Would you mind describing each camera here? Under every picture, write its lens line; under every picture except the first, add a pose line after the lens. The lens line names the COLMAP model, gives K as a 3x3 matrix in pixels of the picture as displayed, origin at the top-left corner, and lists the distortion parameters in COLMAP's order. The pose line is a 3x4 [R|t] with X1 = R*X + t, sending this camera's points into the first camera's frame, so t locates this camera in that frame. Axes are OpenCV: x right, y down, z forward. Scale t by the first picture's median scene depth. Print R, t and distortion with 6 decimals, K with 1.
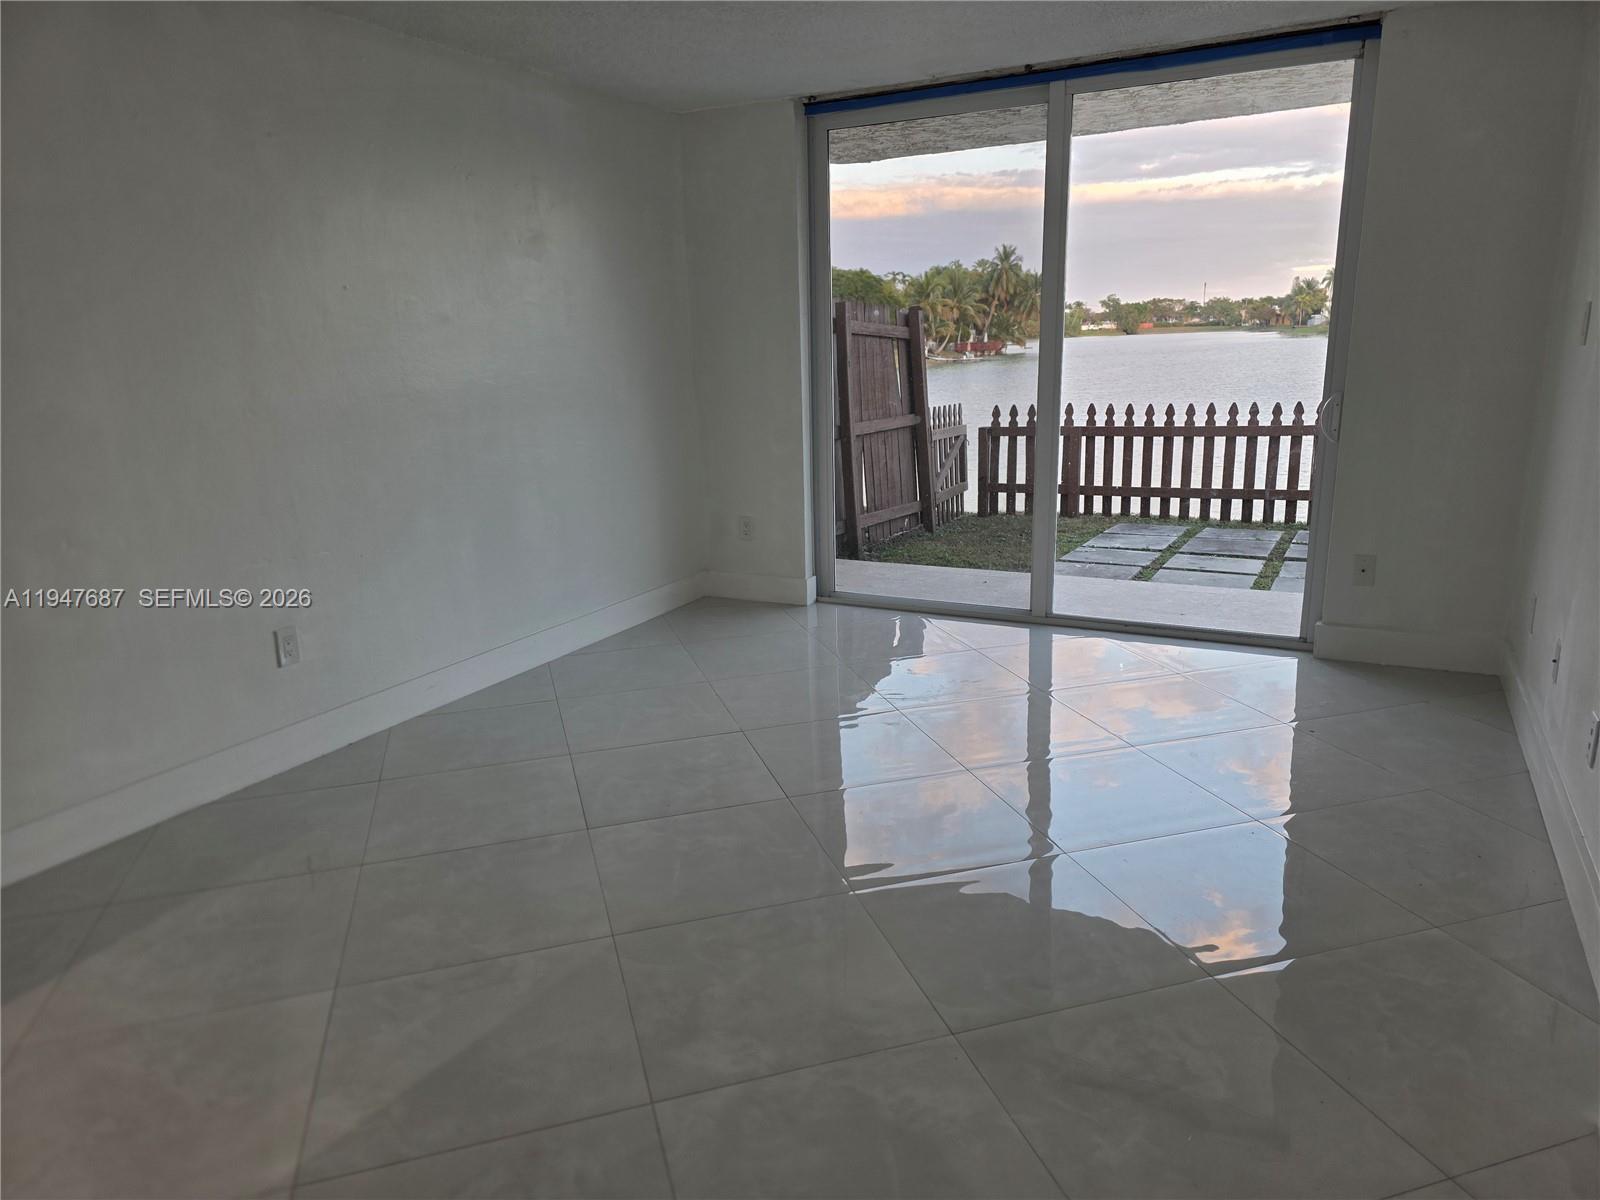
lens RADIAL K [[1078.9, 0, 809.4], [0, 1078.9, 589.9], [0, 0, 1]] dist [0.068045, -0.052103]
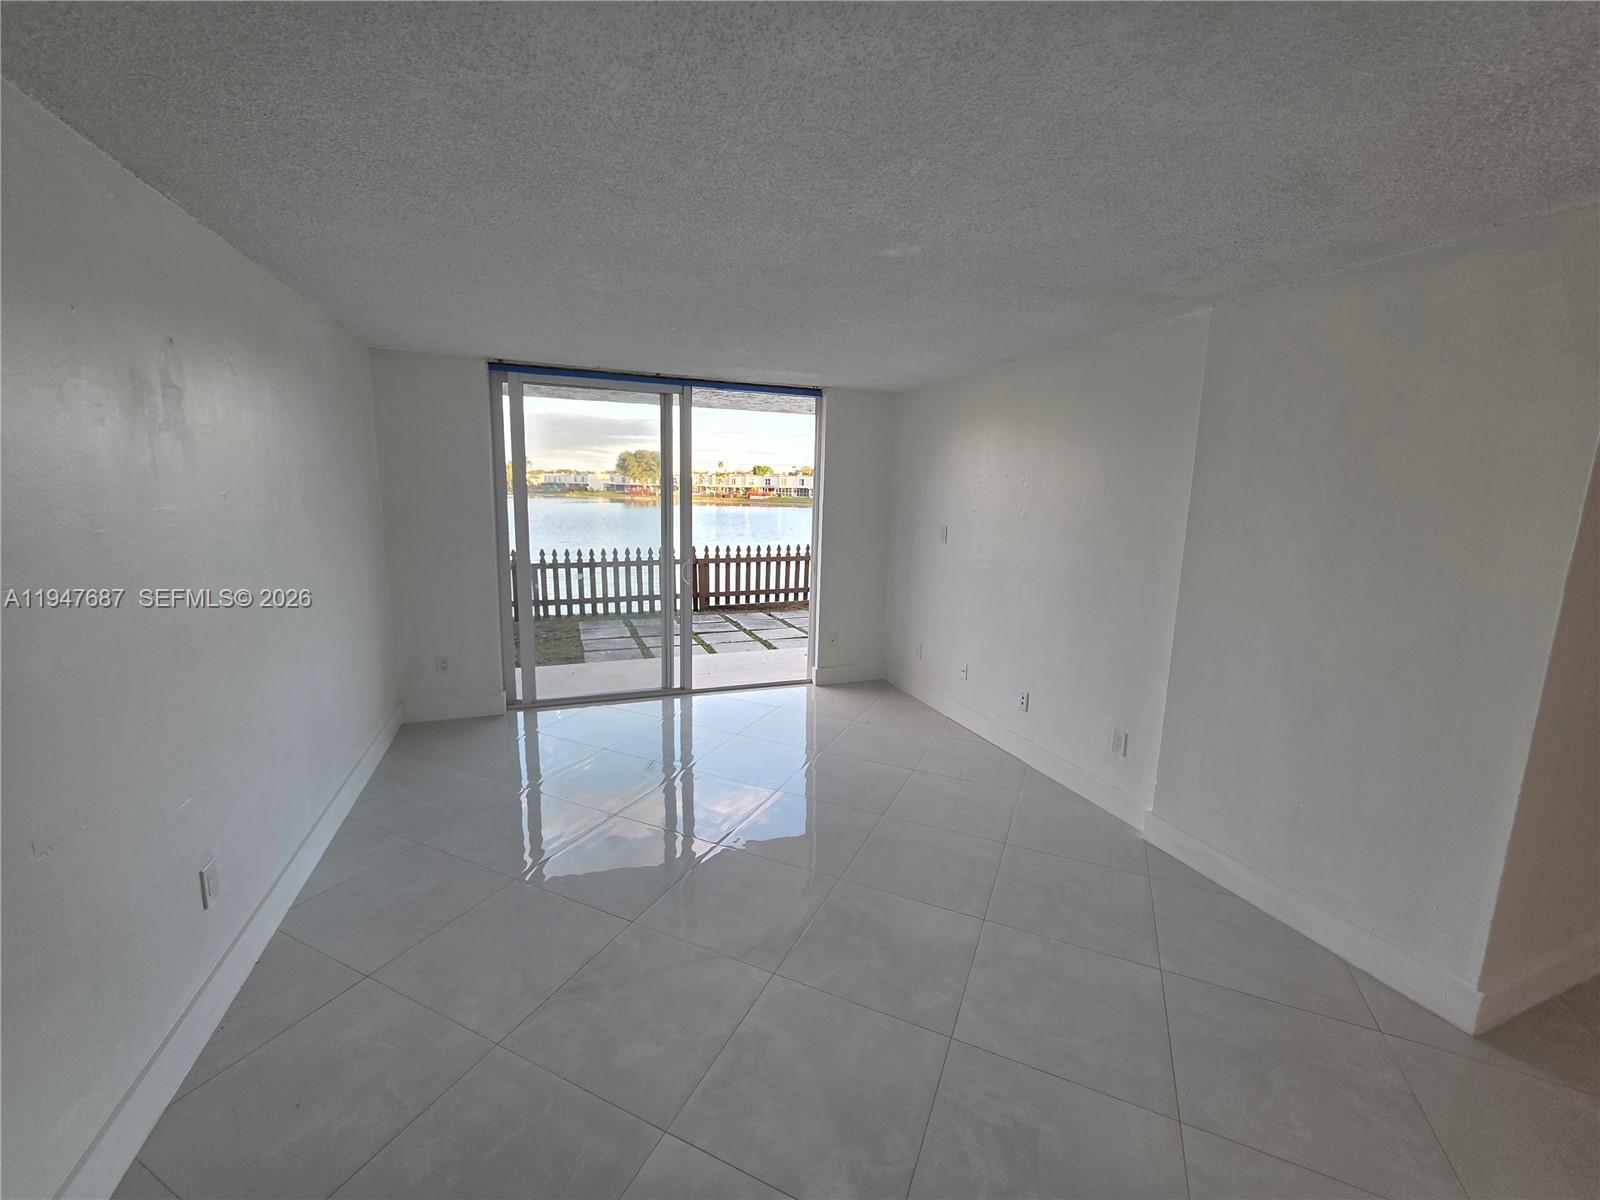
lens RADIAL K [[637.4, 0, 808.7], [0, 637.4, 595.1], [0, 0, 1]] dist [-0.000341, -0.000048]
pose [[0.663821, -0.080014, 0.743599, -0.216325], [0.131257, 0.991293, -0.010508, -0.048499], [-0.736283, 0.104578, 0.668543, 0.101027]]
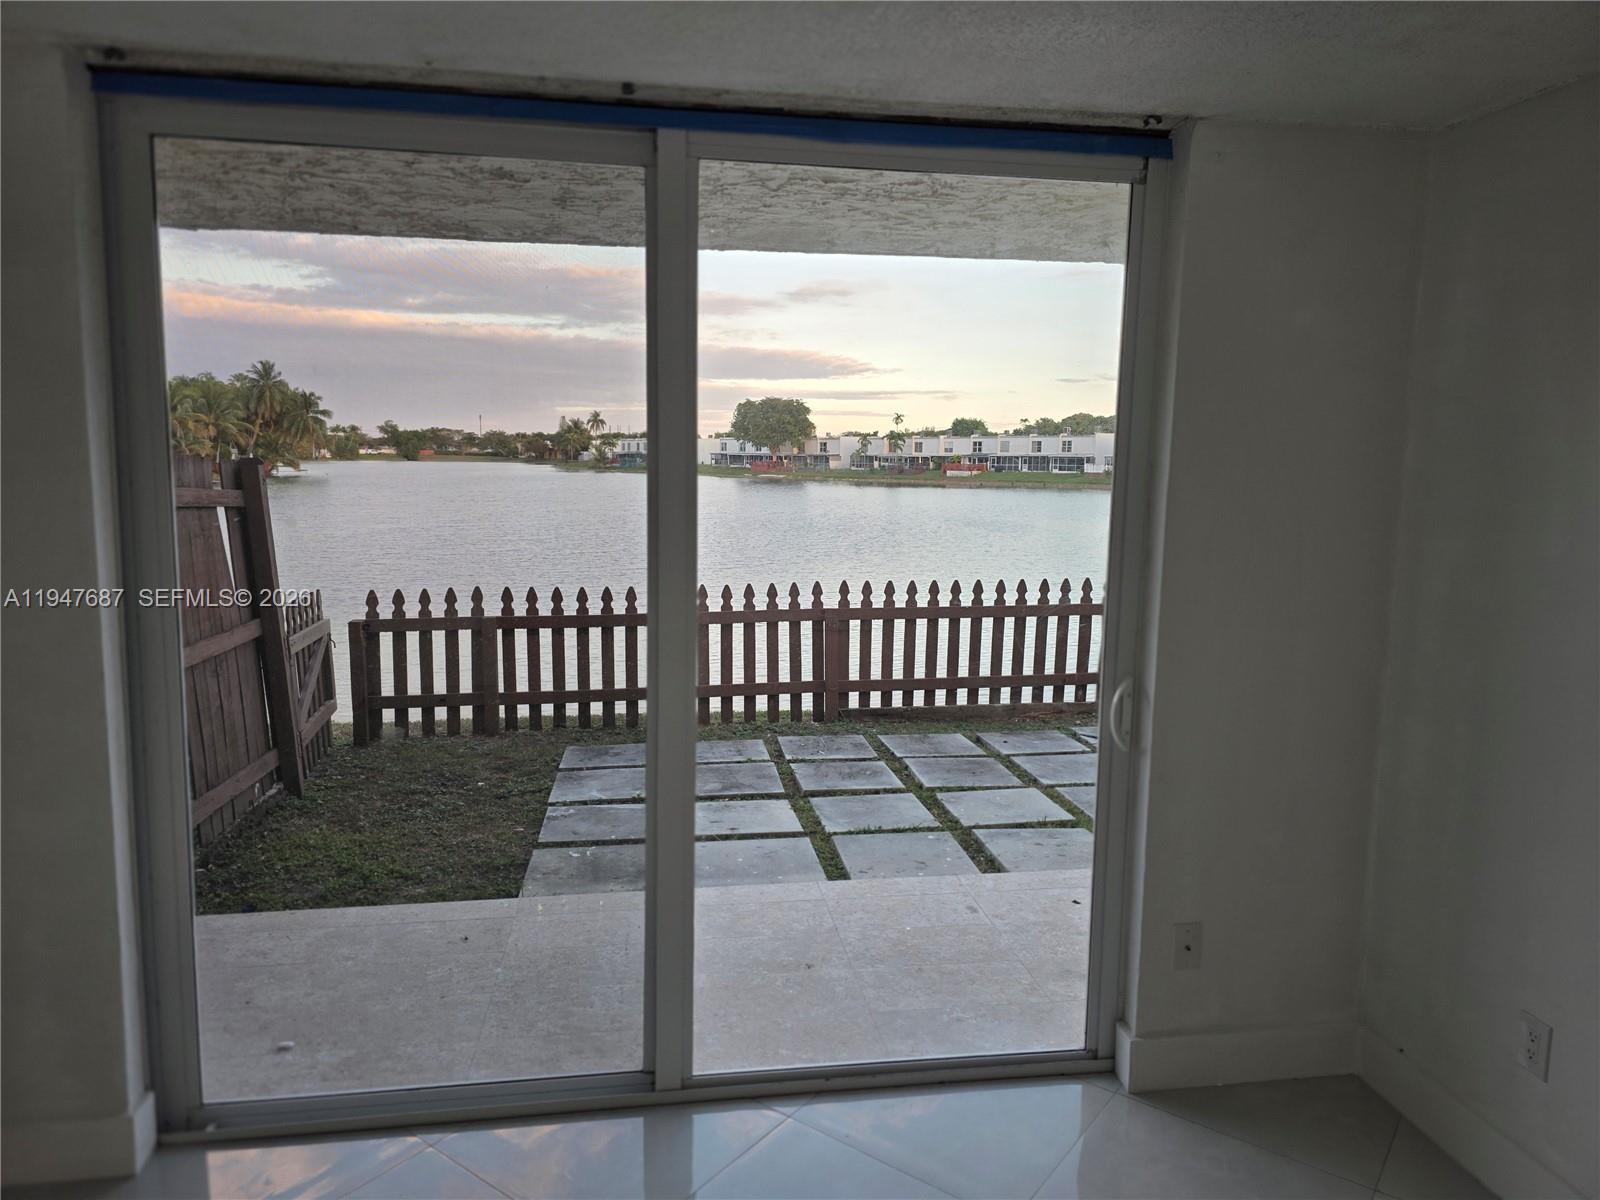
lens RADIAL K [[1078.9, 0, 809.4], [0, 1078.9, 589.9], [0, 0, 1]] dist [0.068045, -0.052103]
pose [[0.808847, -0.035542, 0.586943, -0.022623], [0.101901, 0.991541, -0.080385, -0.099366], [-0.579122, 0.124829, 0.805627, 0.292102]]
